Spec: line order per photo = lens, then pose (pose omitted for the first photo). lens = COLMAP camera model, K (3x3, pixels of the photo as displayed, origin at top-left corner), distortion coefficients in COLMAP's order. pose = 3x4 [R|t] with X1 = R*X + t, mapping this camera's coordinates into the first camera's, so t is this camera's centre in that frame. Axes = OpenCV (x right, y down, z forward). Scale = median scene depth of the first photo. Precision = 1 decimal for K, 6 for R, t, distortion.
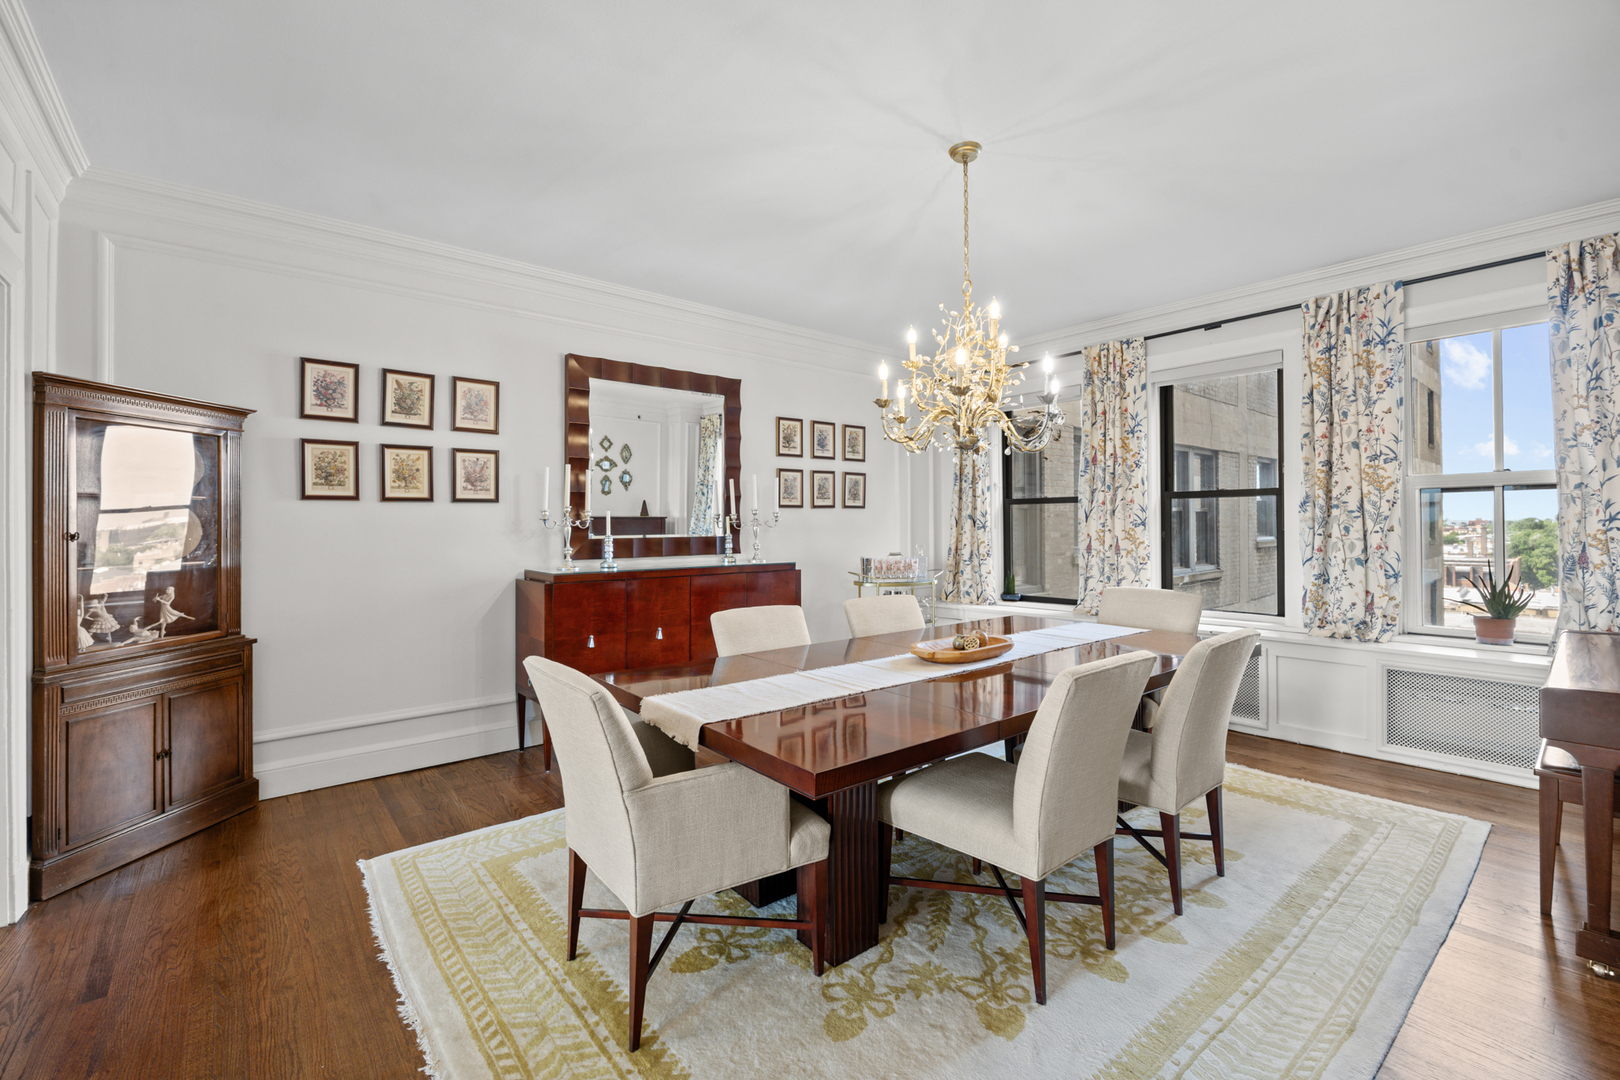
lens RADIAL K [[705.5, 0, 800.1], [0, 705.5, 530.7], [0, 0, 1]] dist [0.024923, 0.000035]
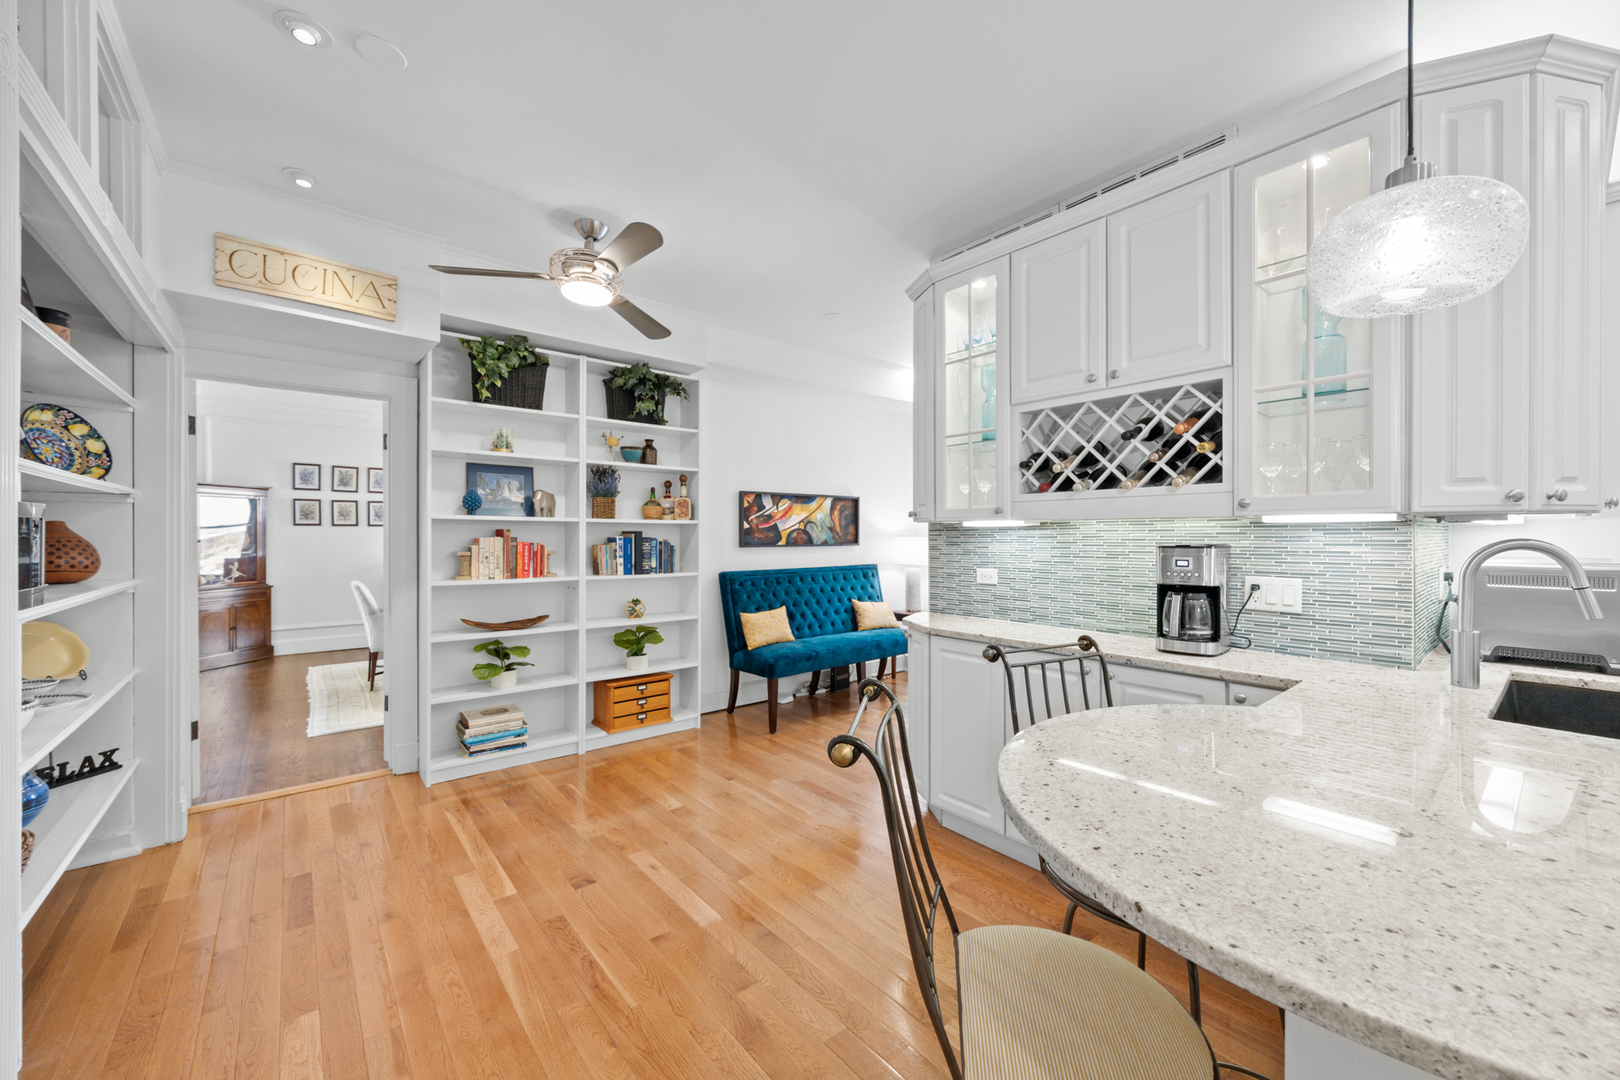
lens RADIAL K [[630.2, 0, 803.0], [0, 630.2, 538.1], [0, 0, 1]] dist [0.004261, -0.000776]
pose [[0.999868, 0.003278, 0.015903, 0.879387], [-0.003213, 0.999987, -0.004074, -0.001671], [-0.015917, 0.004022, 0.999865, -1.020363]]
